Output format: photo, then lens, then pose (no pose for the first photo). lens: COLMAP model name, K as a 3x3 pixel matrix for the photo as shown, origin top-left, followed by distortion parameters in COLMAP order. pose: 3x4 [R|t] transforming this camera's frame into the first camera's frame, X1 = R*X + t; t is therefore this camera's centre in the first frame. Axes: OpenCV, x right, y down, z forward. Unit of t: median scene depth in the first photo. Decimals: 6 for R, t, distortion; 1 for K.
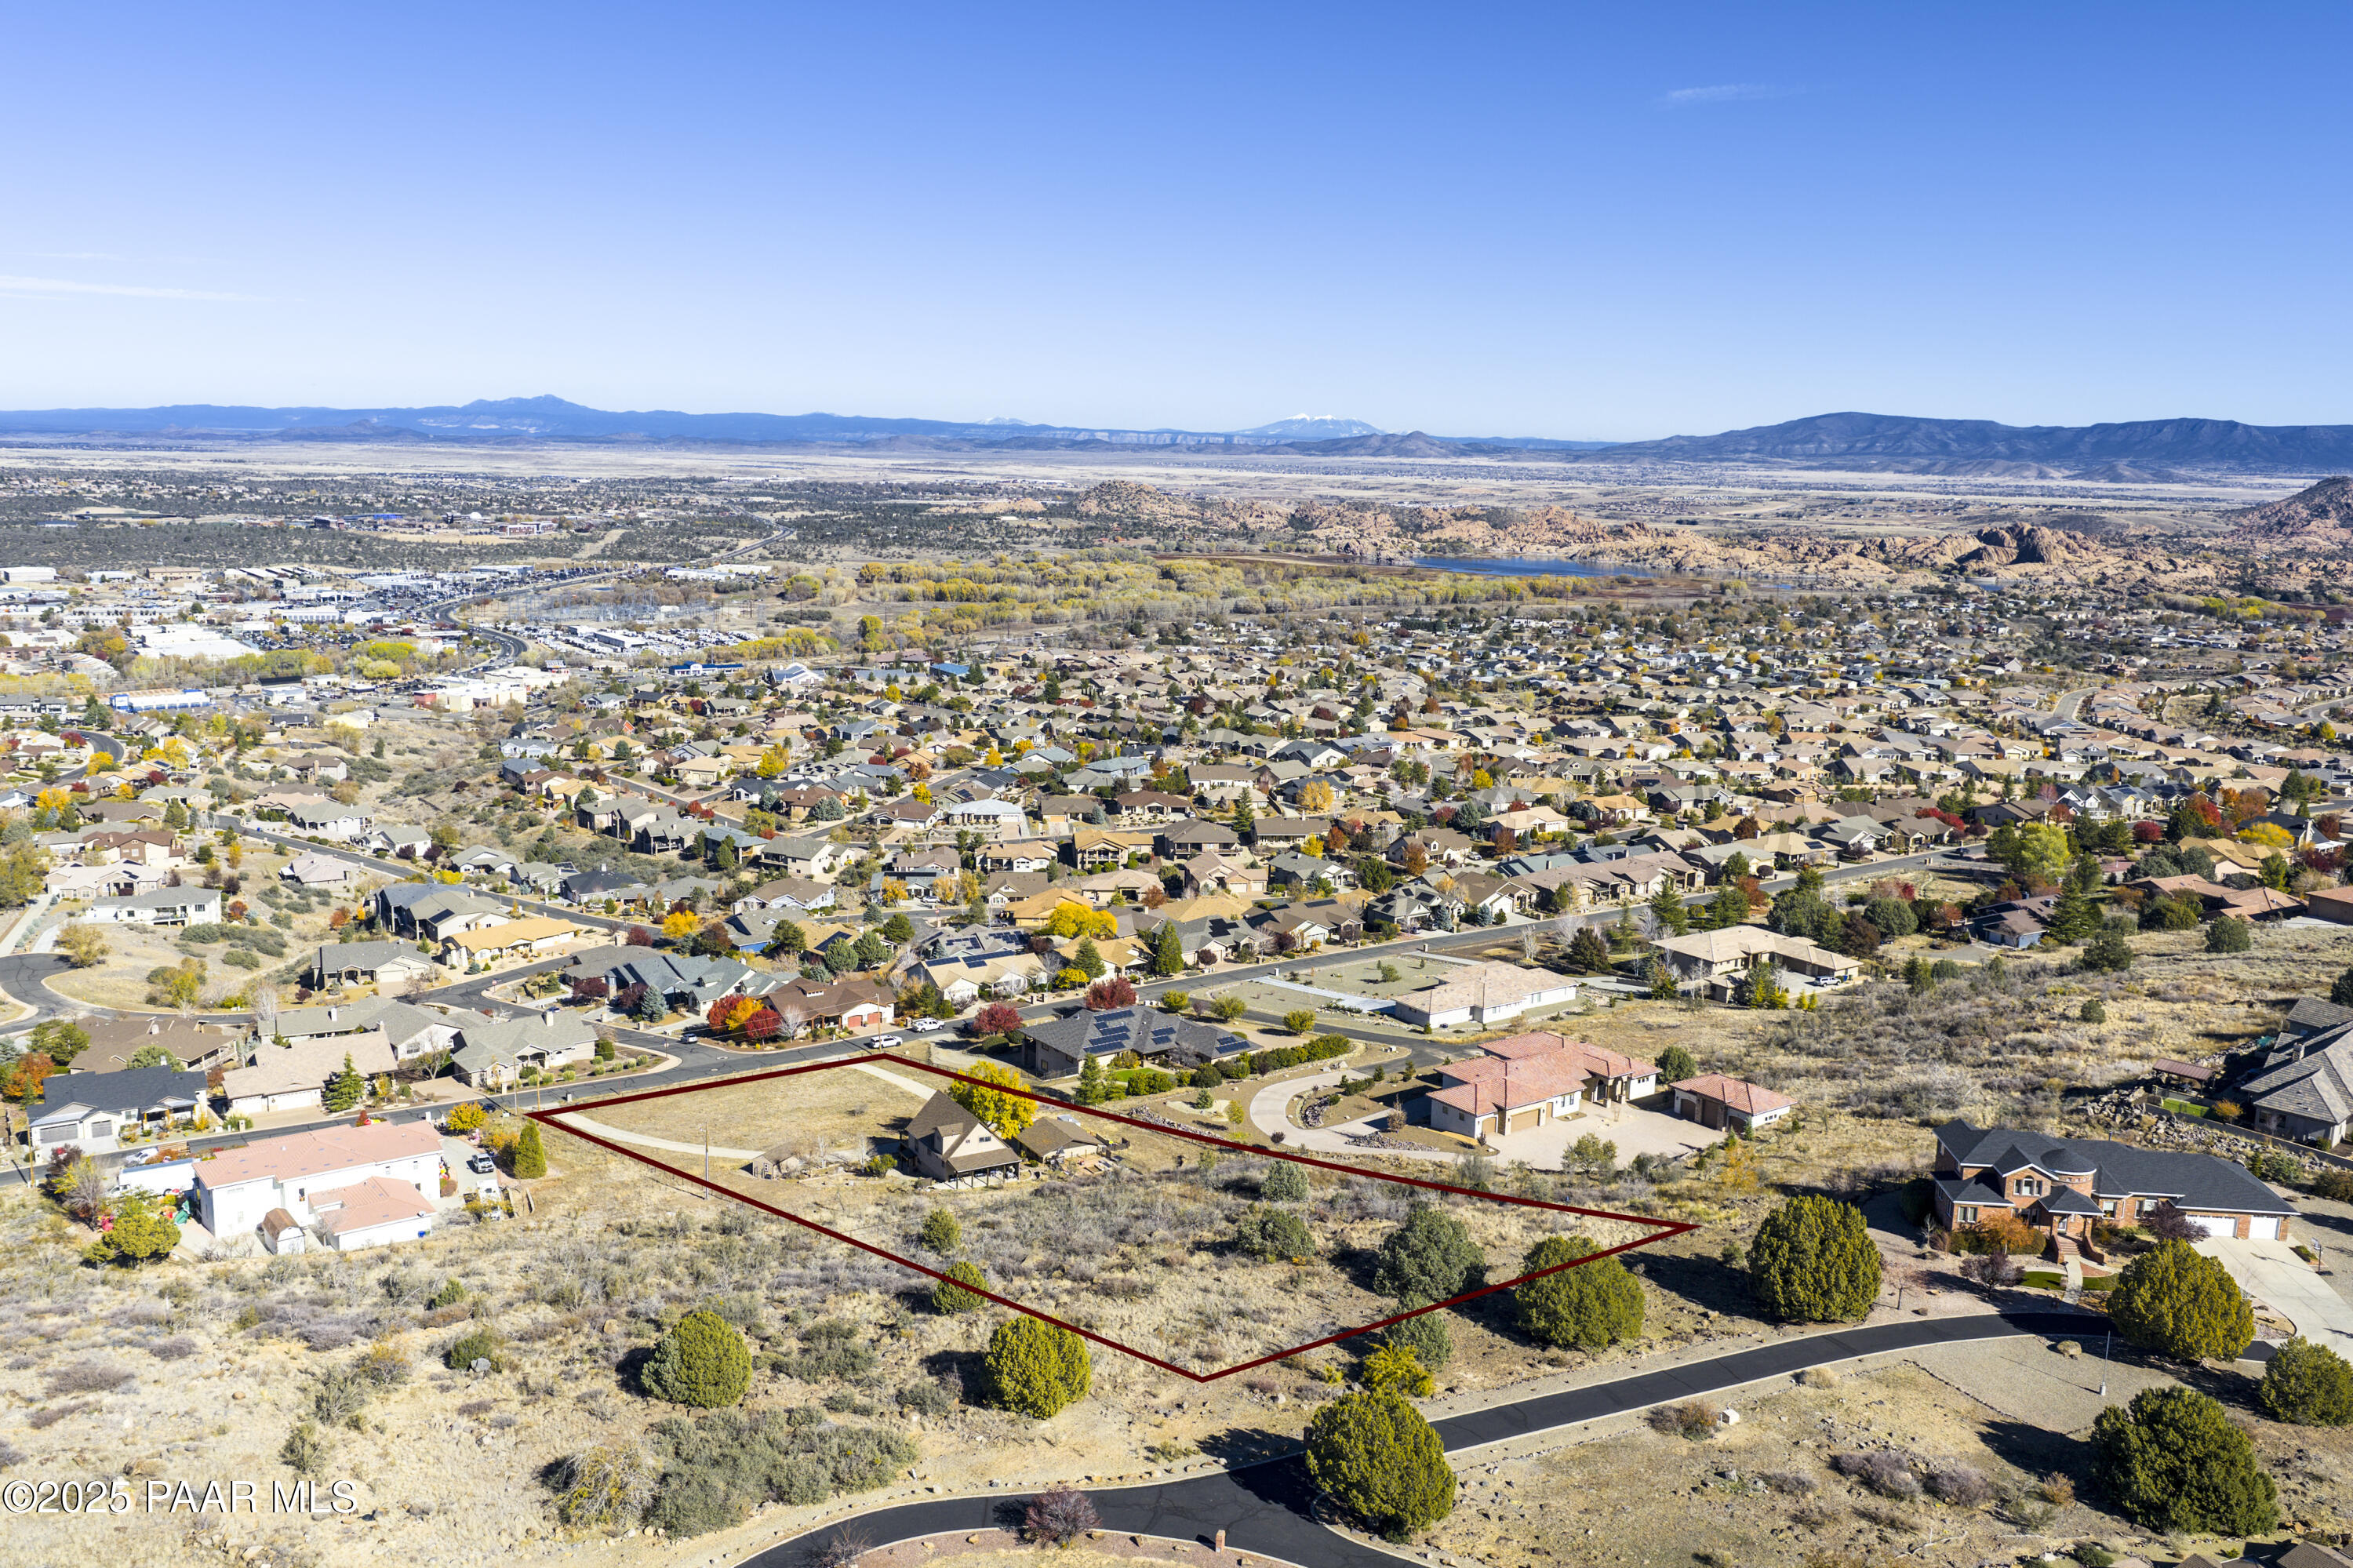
lens RADIAL K [[1935.3, 0, 1181.4], [0, 1935.3, 787.4], [0, 0, 1]] dist [0.026600, -0.049014]
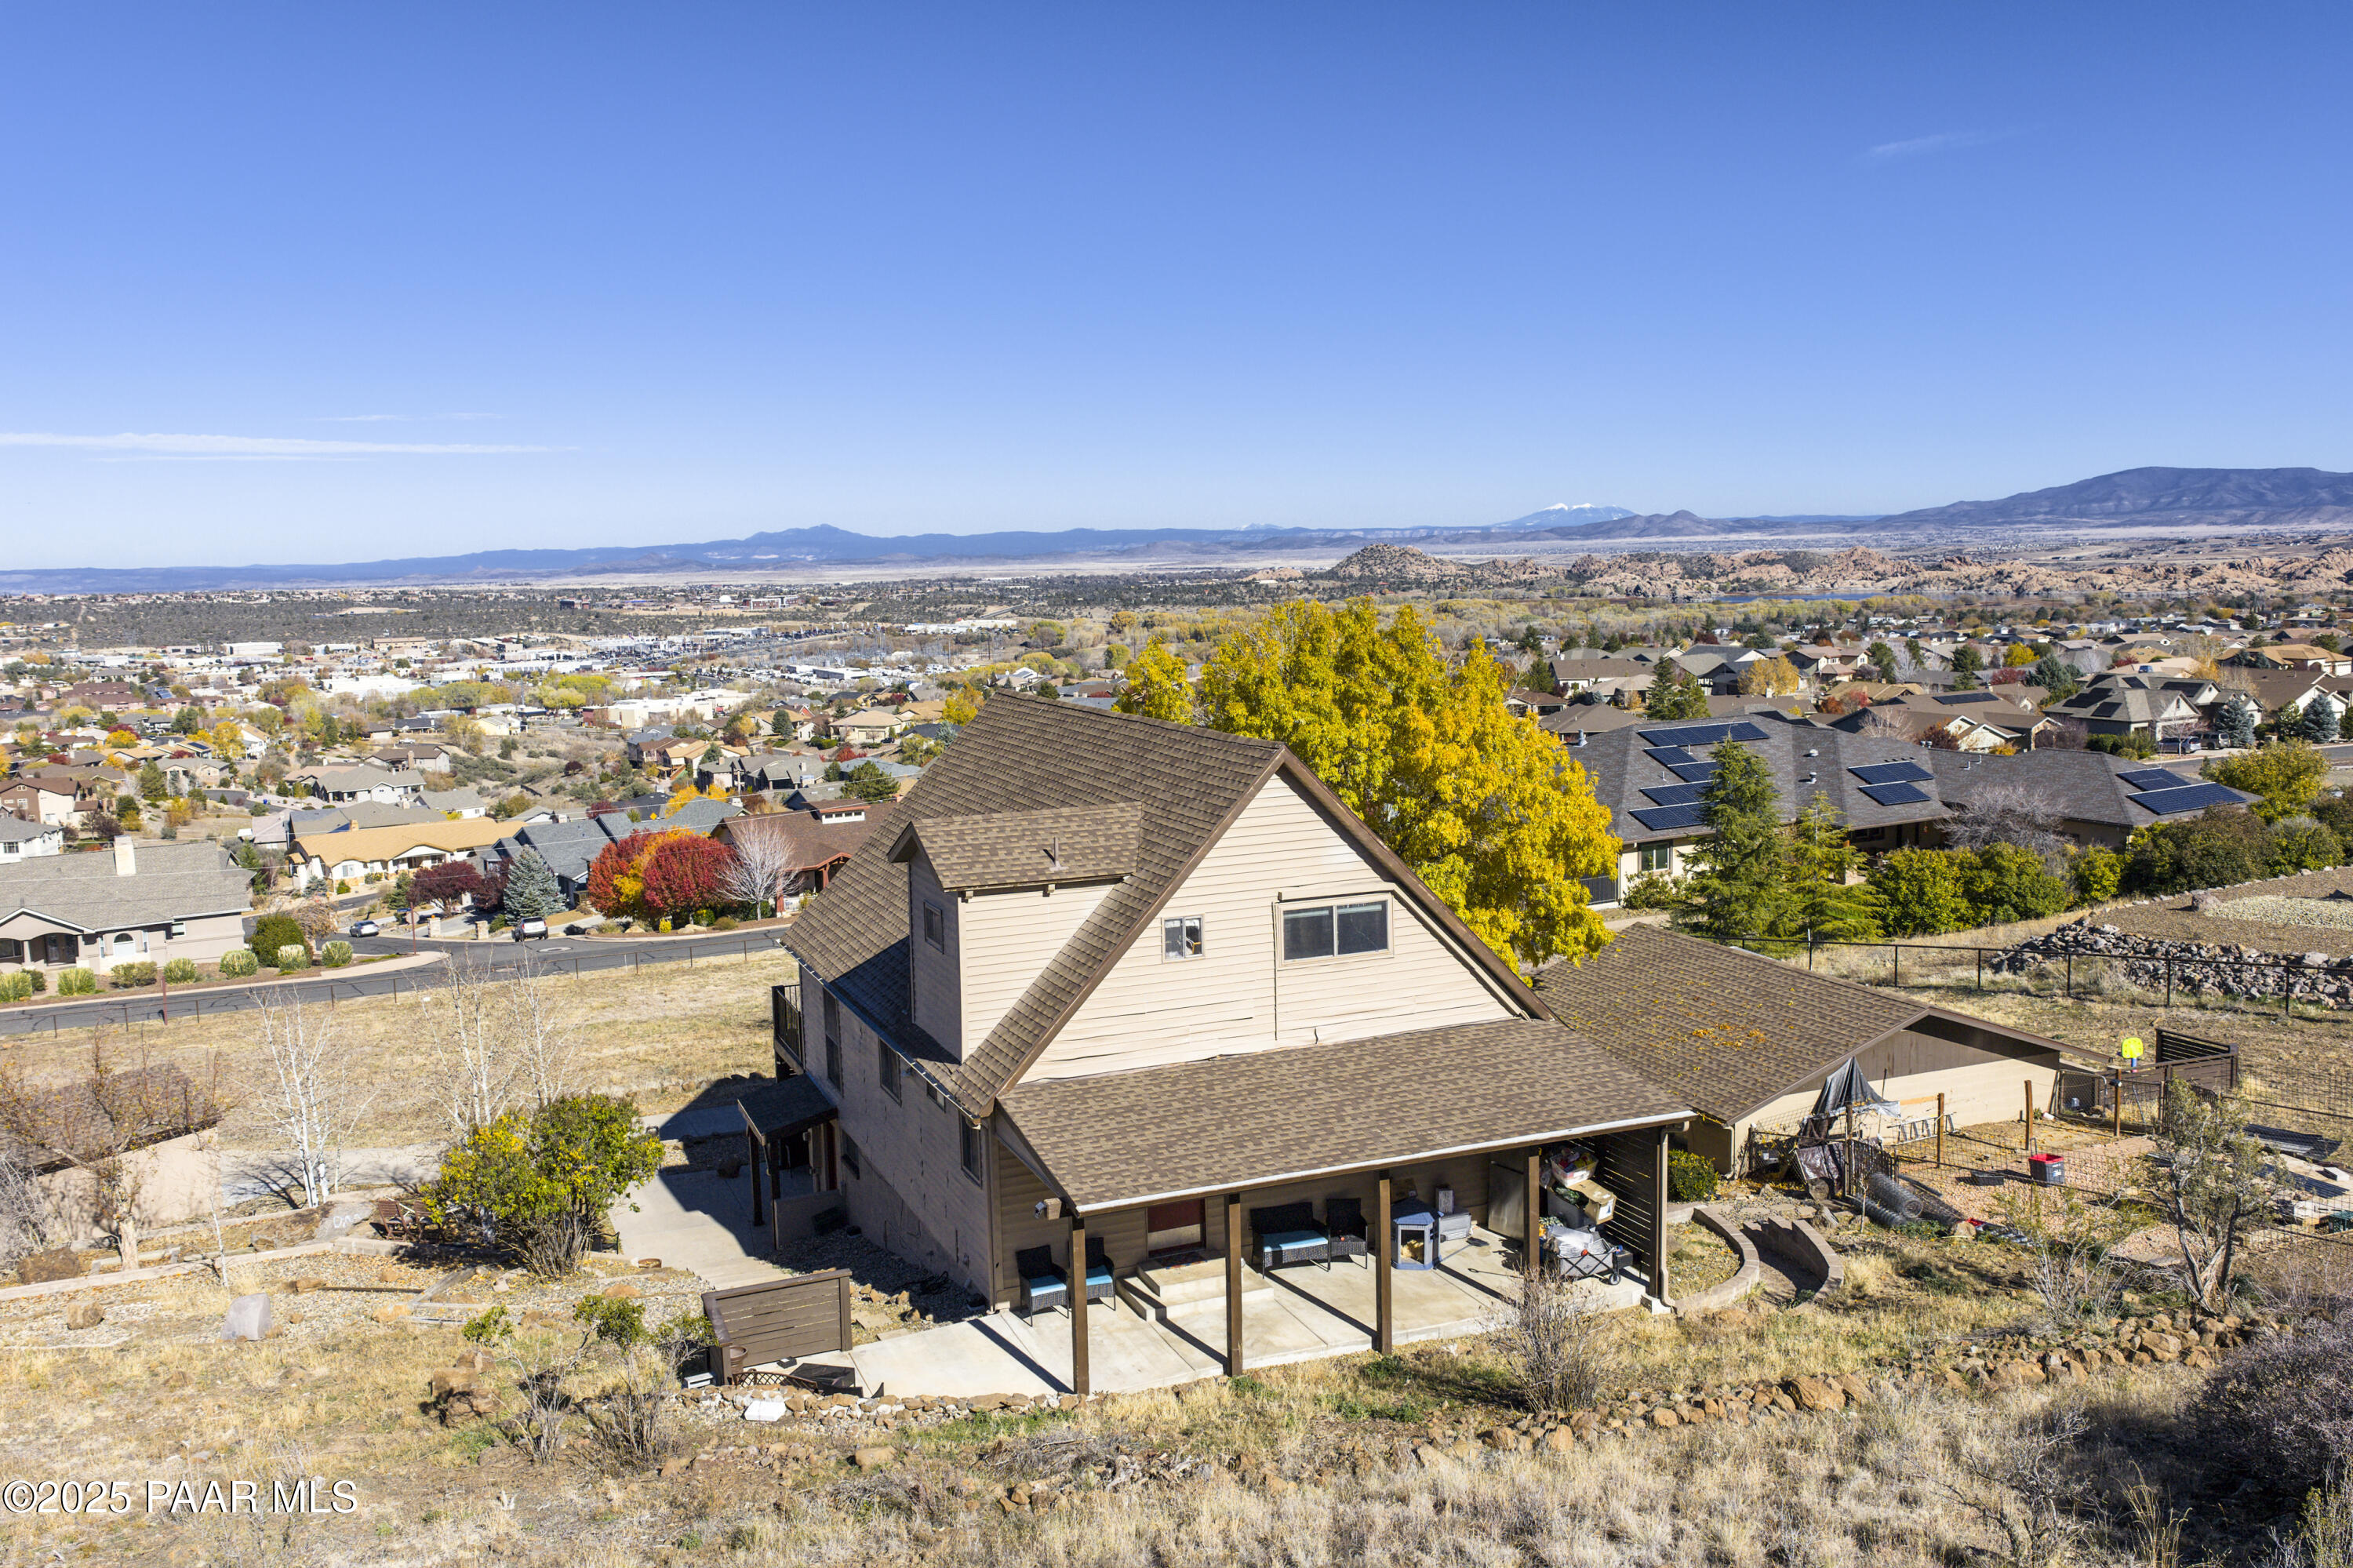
lens RADIAL K [[1935.3, 0, 1181.4], [0, 1935.3, 787.4], [0, 0, 1]] dist [0.026600, -0.049014]
pose [[0.990233, -0.034256, -0.135148, -0.012187], [0.027080, 0.998142, -0.054584, 0.023085], [0.136766, 0.050391, 0.989321, 0.114222]]
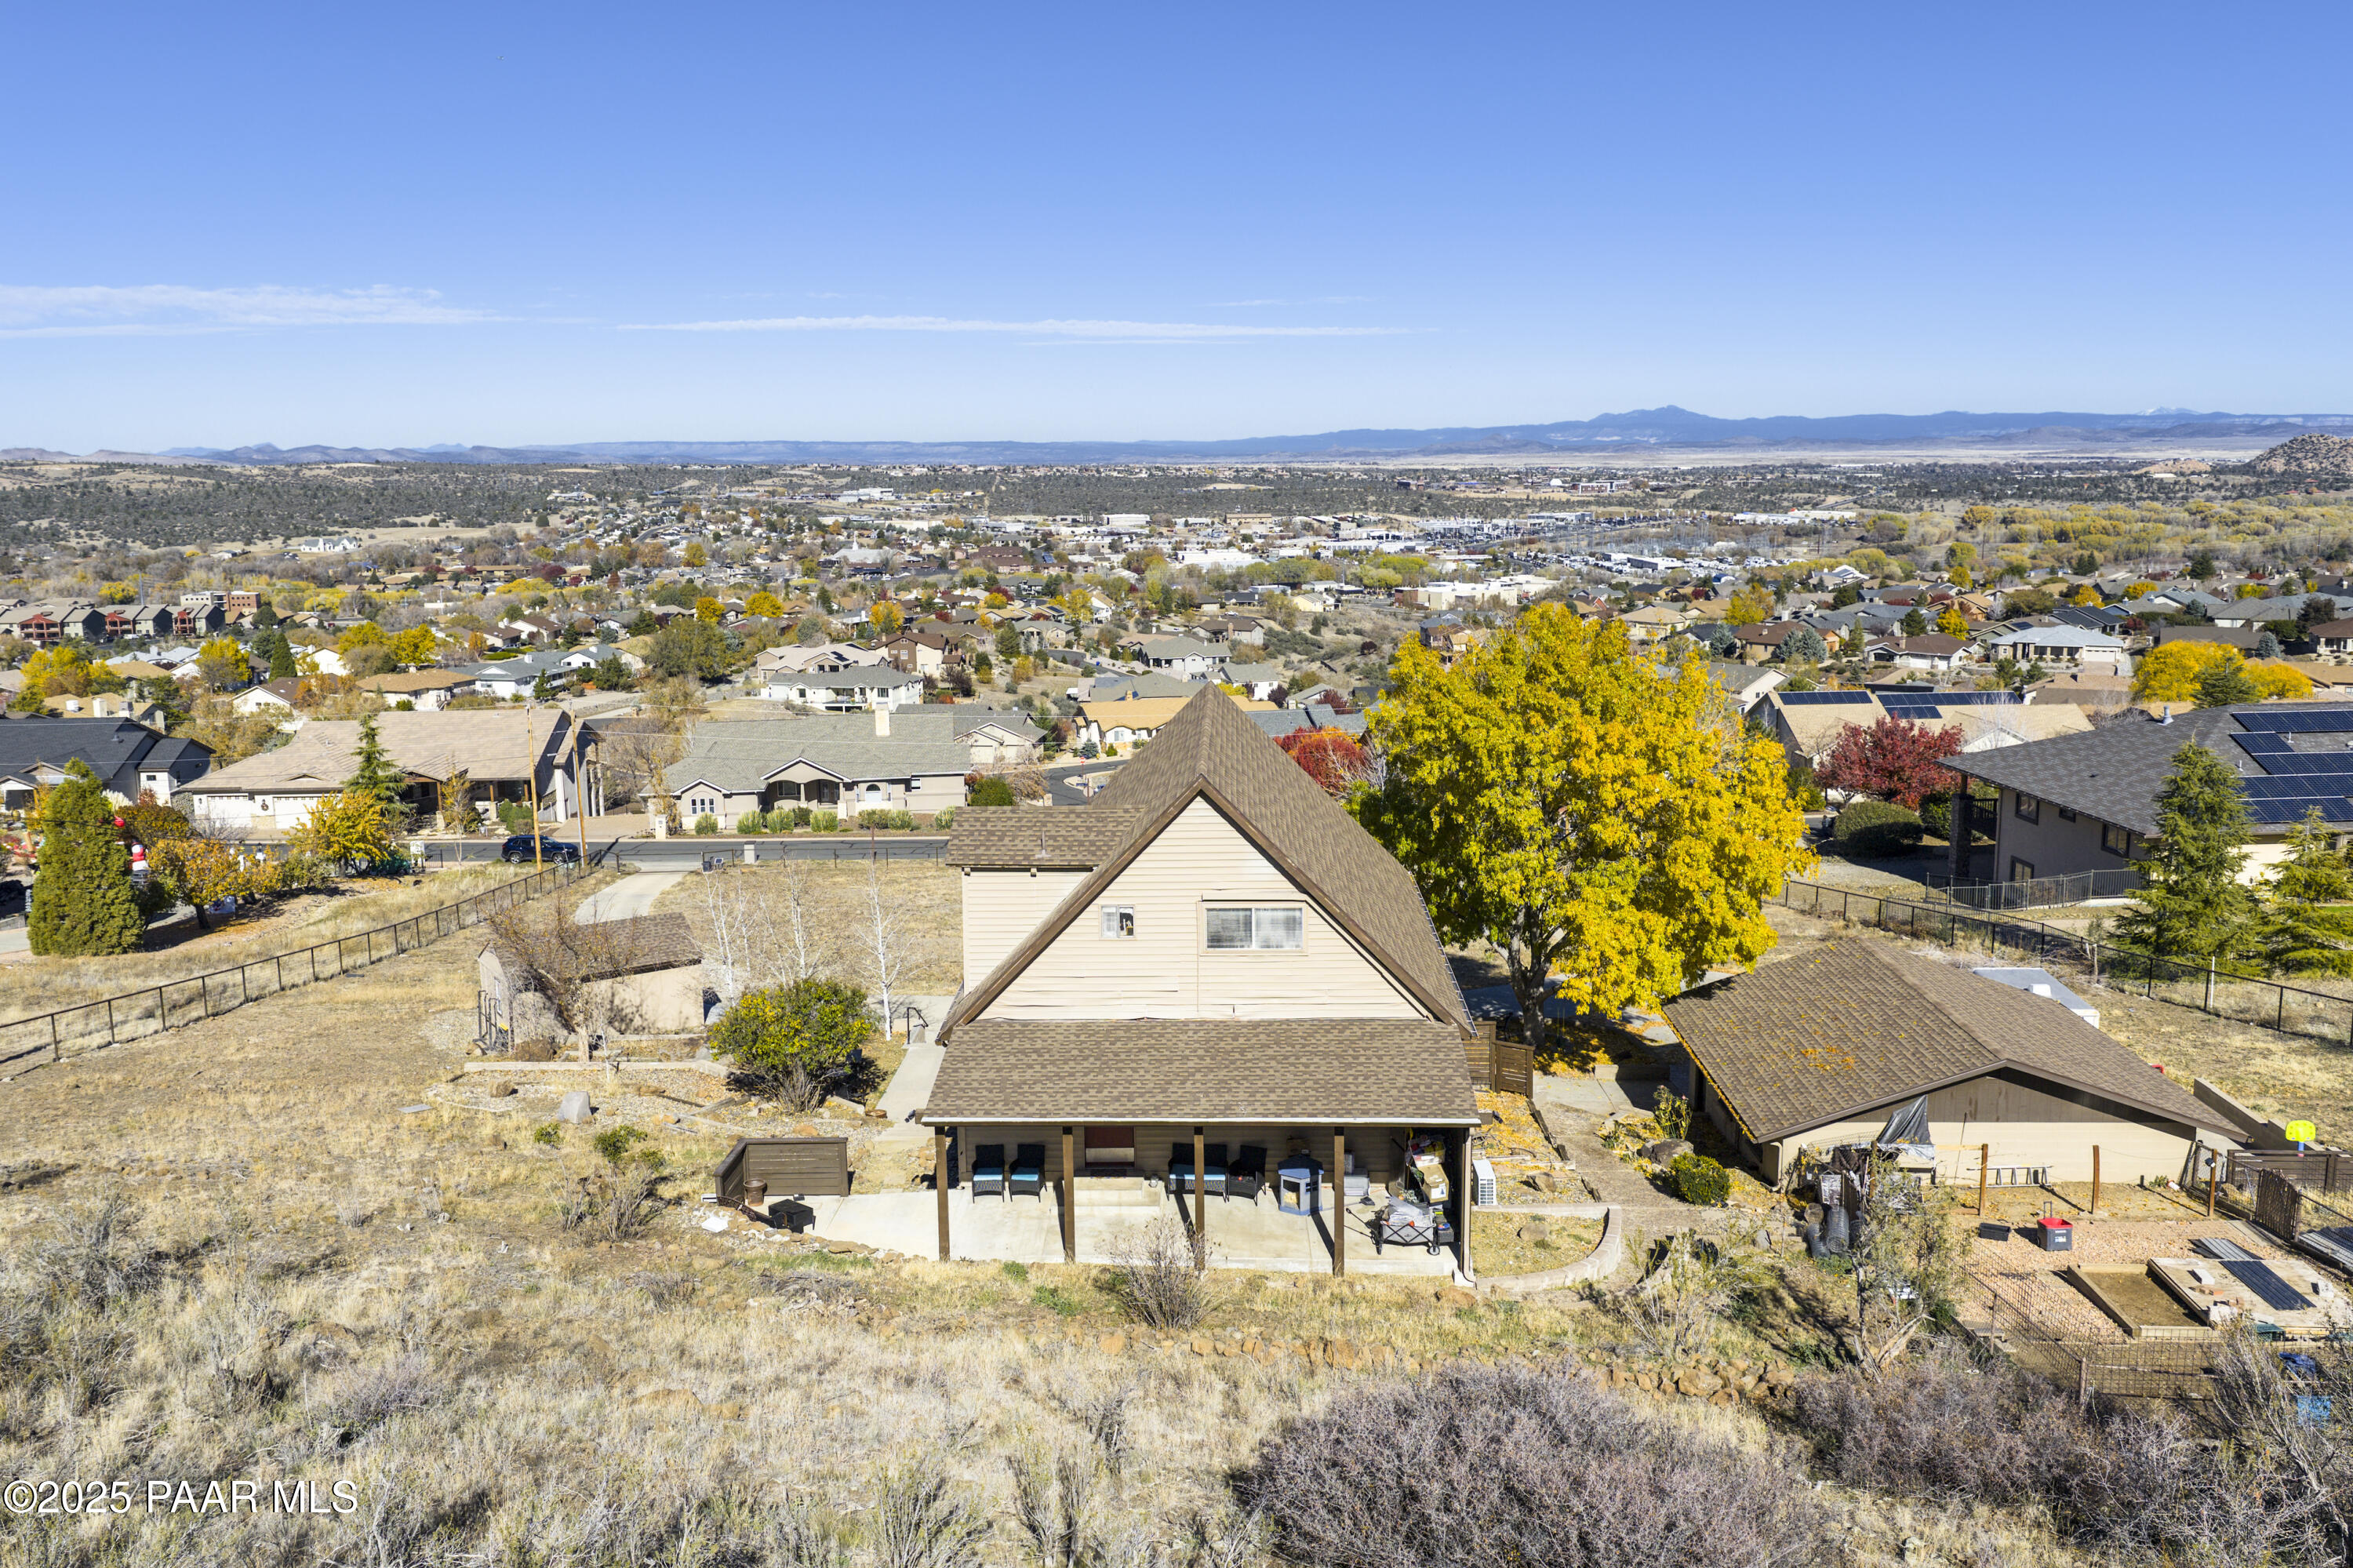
lens RADIAL K [[1935.3, 0, 1181.4], [0, 1935.3, 787.4], [0, 0, 1]] dist [0.026600, -0.049014]
pose [[0.849959, 0.056426, -0.523818, -0.004493], [-0.059069, 0.998186, 0.011678, 0.021954], [0.523526, 0.021015, 0.851750, 0.113447]]
